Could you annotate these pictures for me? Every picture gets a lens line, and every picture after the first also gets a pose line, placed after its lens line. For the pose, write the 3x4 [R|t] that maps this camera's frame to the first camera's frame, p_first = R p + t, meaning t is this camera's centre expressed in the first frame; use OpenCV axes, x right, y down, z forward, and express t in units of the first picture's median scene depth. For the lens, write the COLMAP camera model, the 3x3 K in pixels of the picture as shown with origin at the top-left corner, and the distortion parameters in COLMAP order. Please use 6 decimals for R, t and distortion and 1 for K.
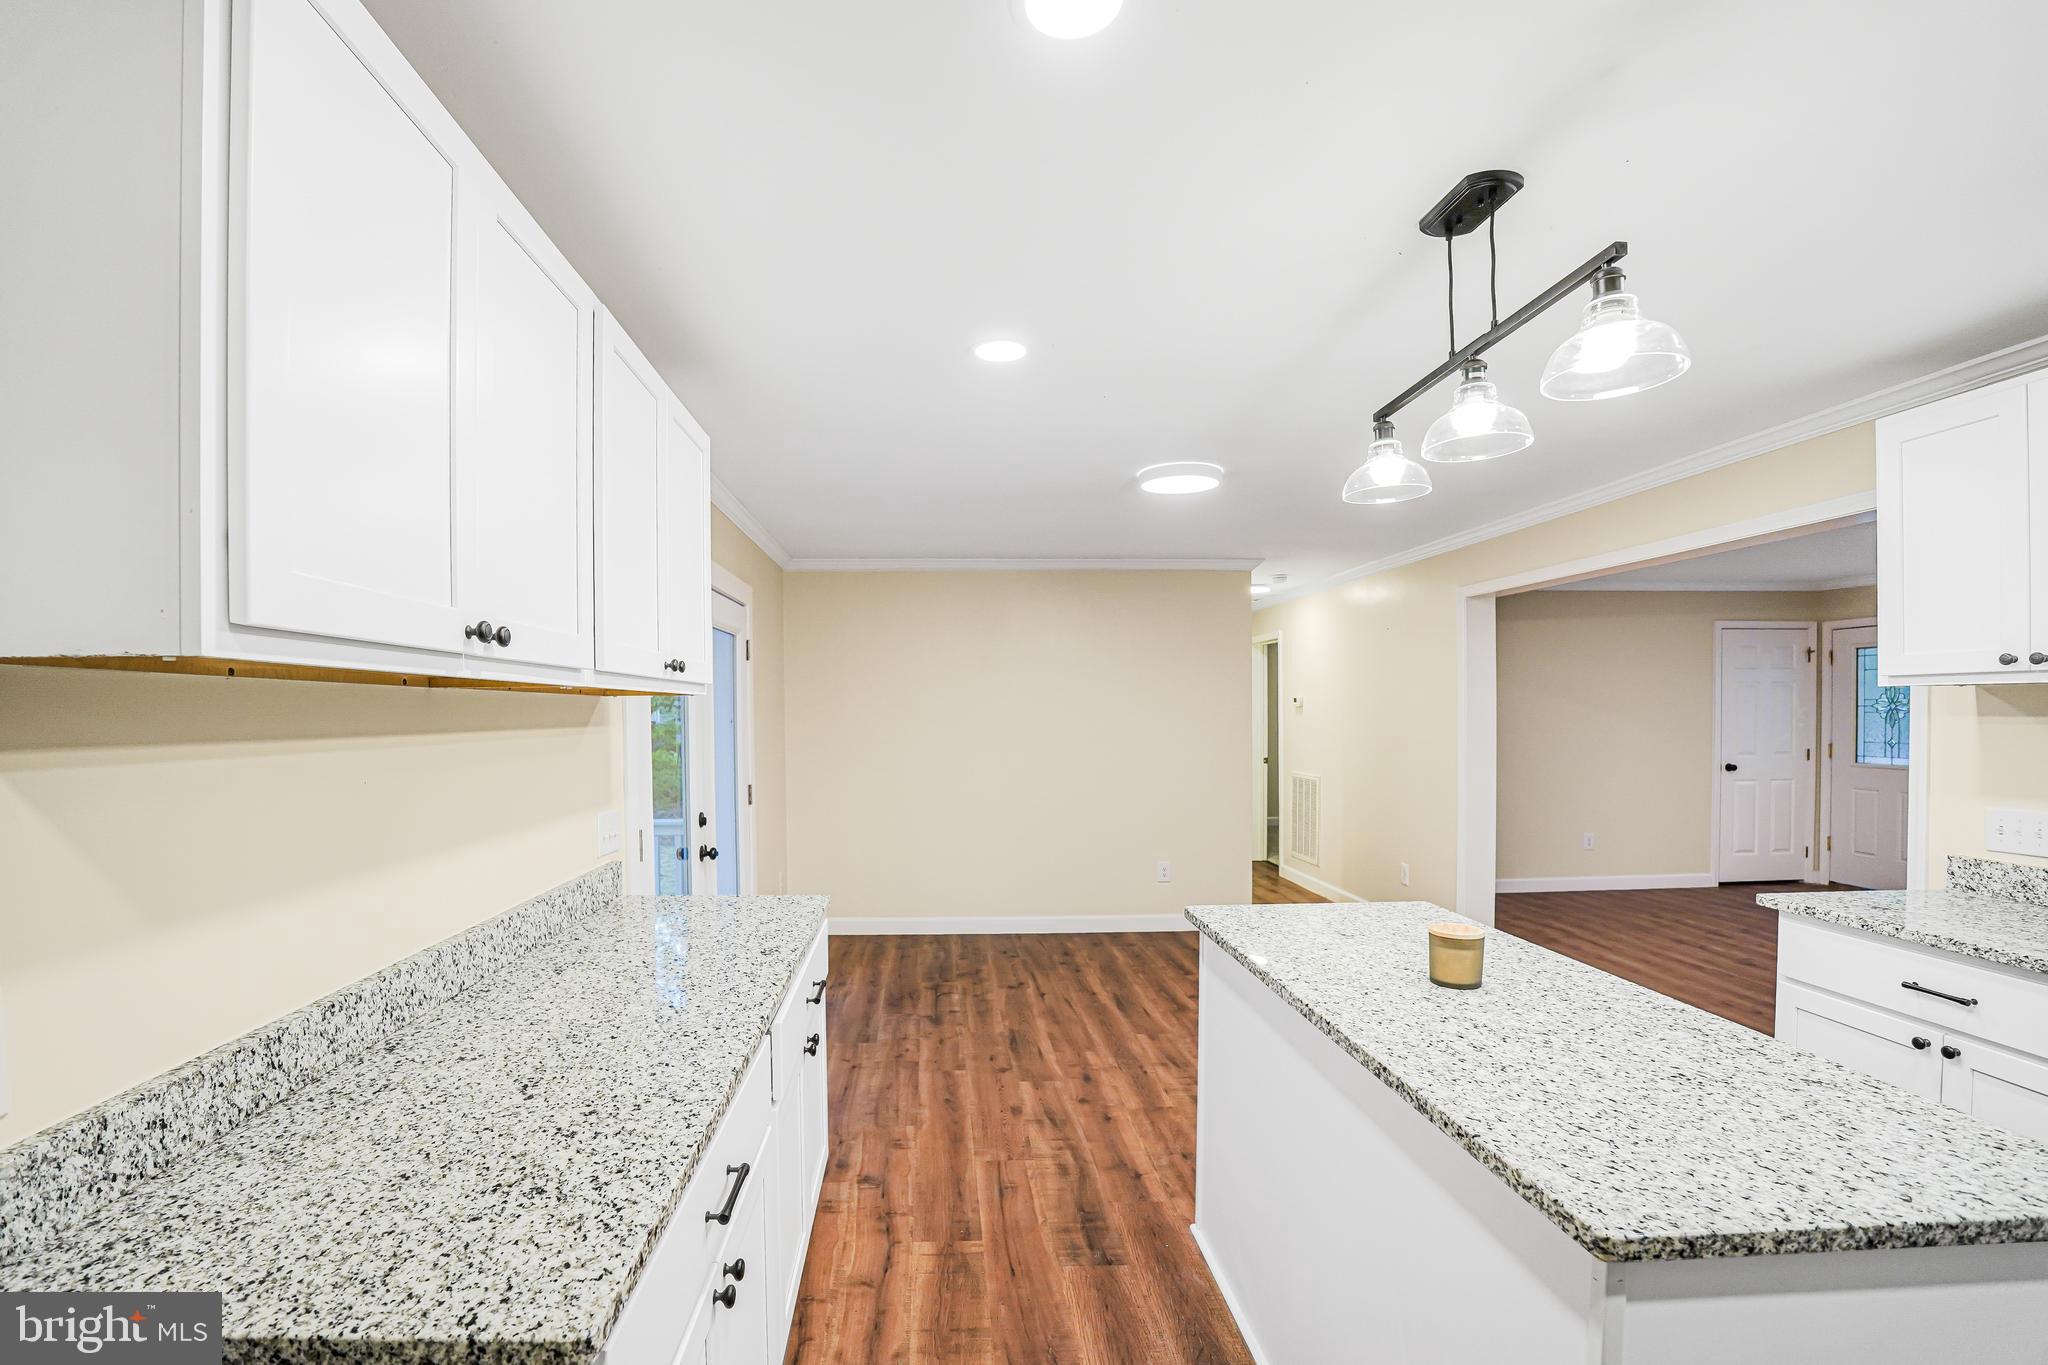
lens RADIAL K [[897.3, 0, 948.6], [0, 897.3, 718.1], [0, 0, 1]] dist [-0.051037, 0.006873]
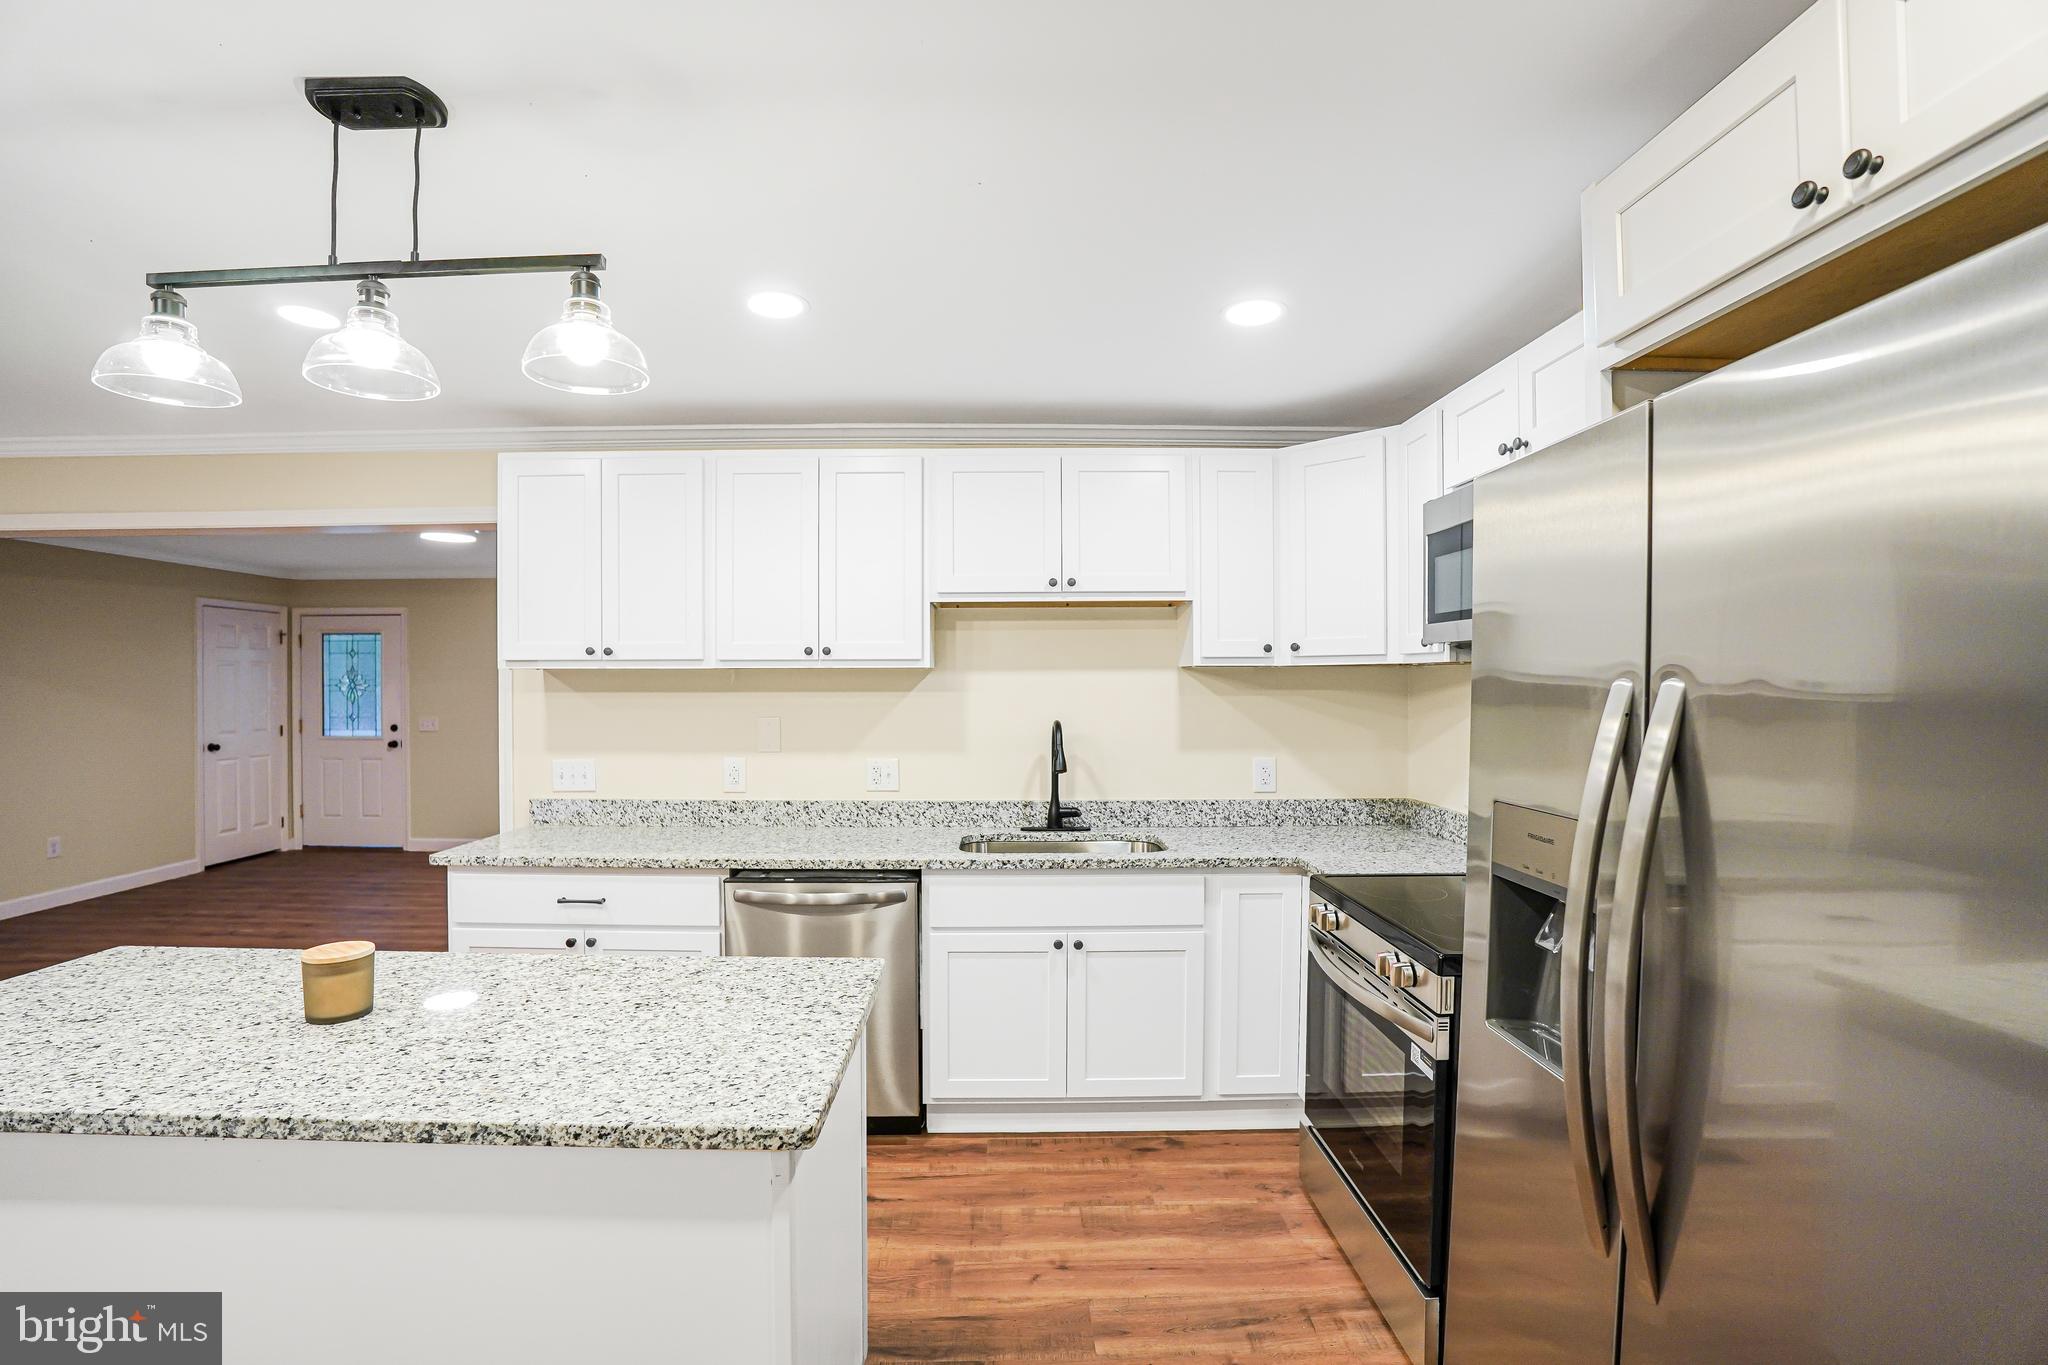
lens RADIAL K [[897.3, 0, 992.1], [0, 897.3, 689.7], [0, 0, 1]] dist [-0.051037, 0.006873]
pose [[0.021584, -0.001883, 0.999765, -0.180995], [0.010988, 0.999938, 0.001646, -0.001345], [-0.999707, 0.010949, 0.021603, 0.281789]]
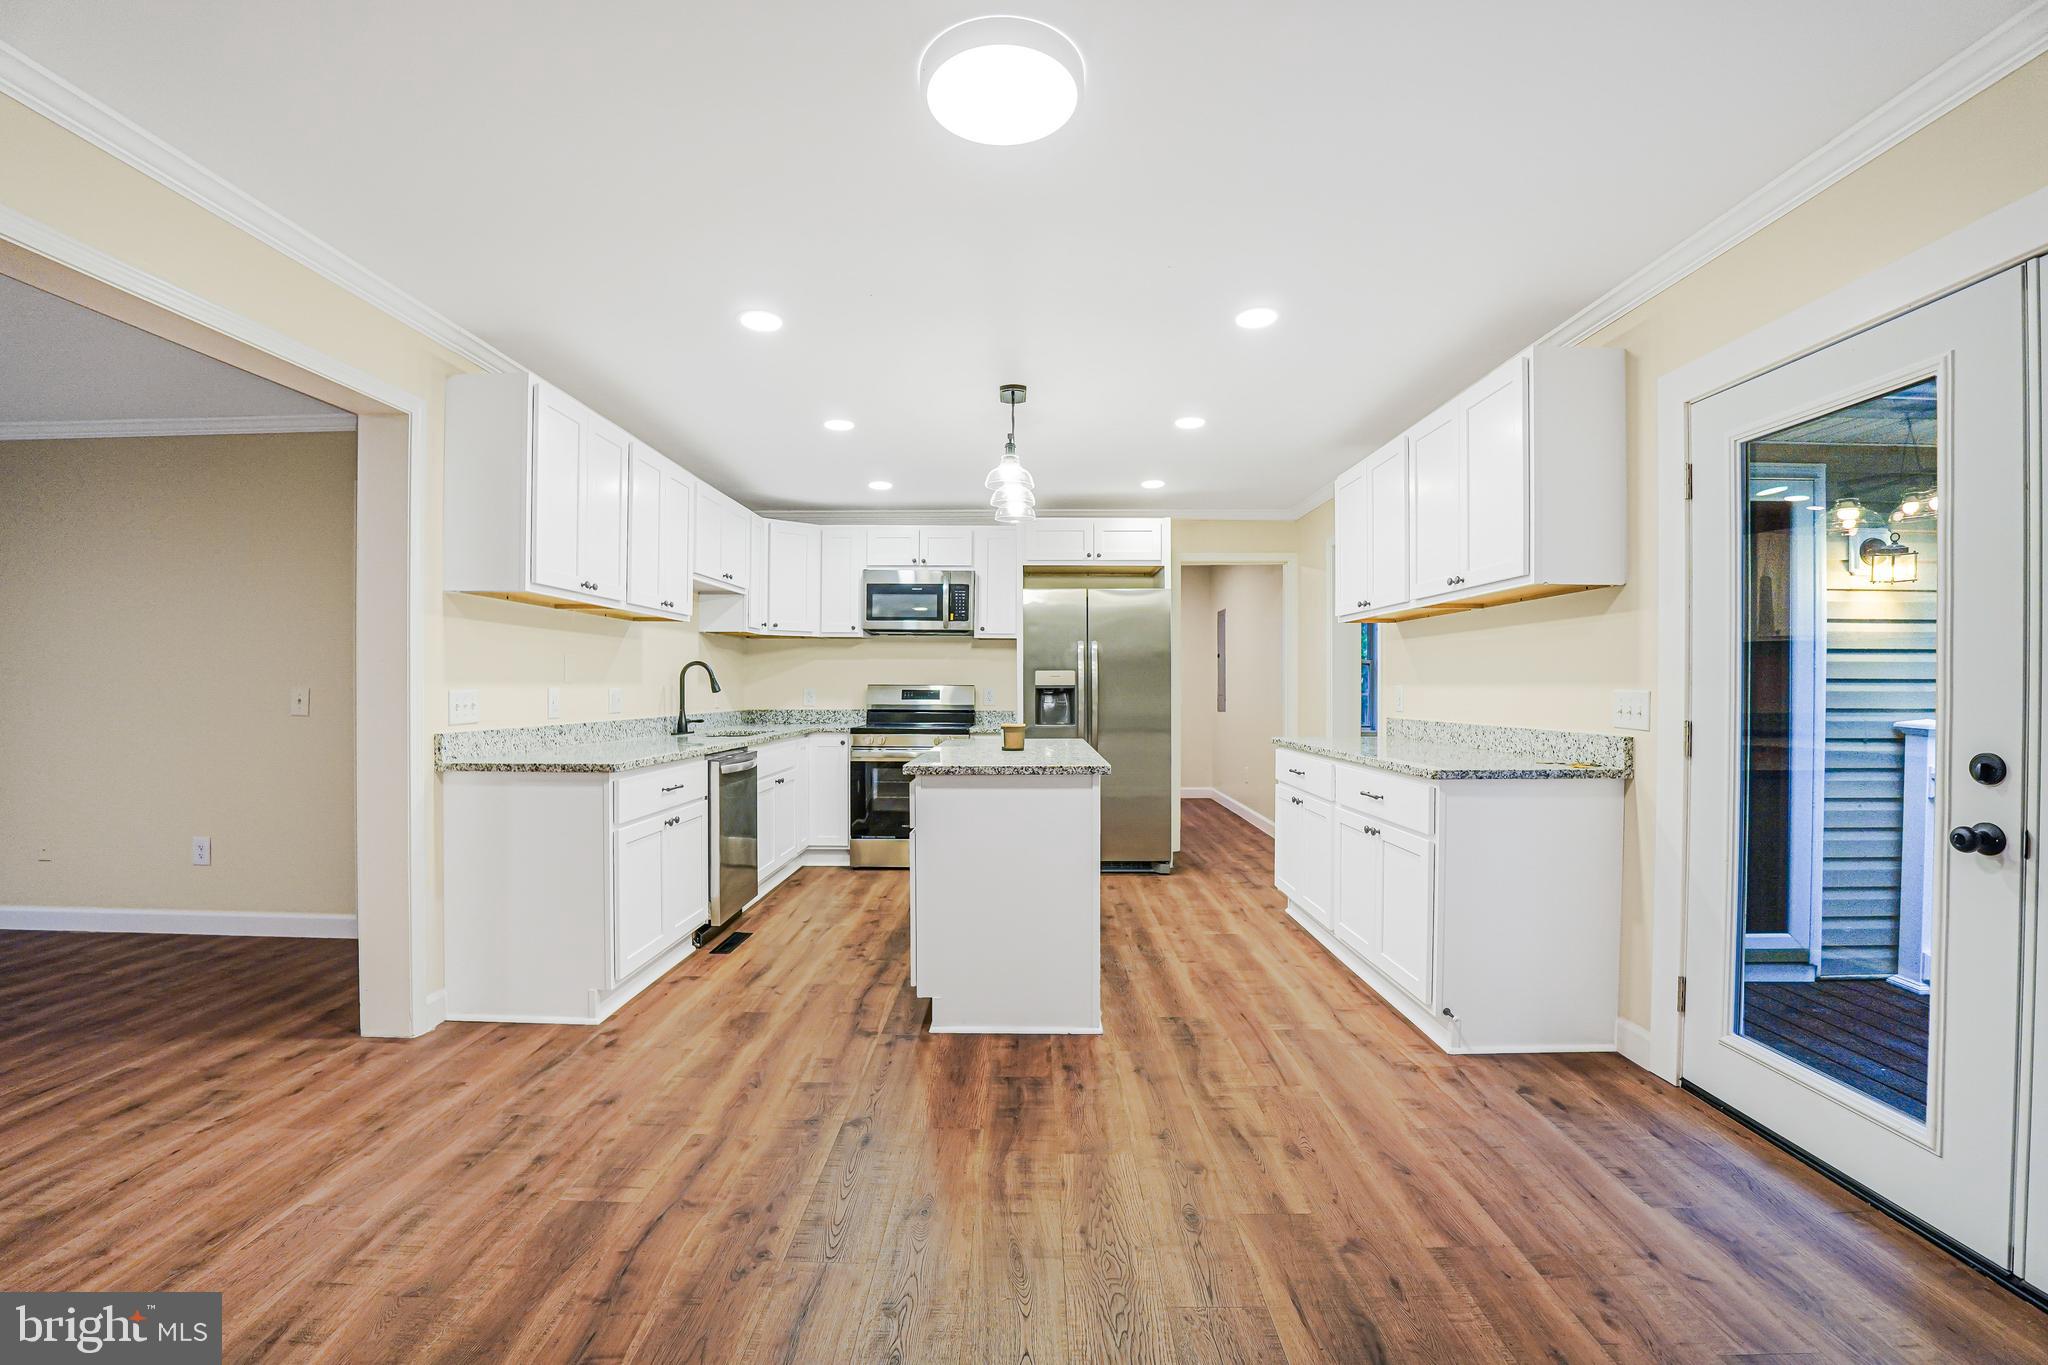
lens RADIAL K [[897.3, 0, 1037.7], [0, 897.3, 686.0], [0, 0, 1]] dist [-0.051037, 0.006873]
pose [[-0.999948, 0.007500, 0.006977, 0.385885], [0.007554, 0.999941, 0.007825, 0.102106], [-0.006918, 0.007877, -0.999945, 2.428213]]
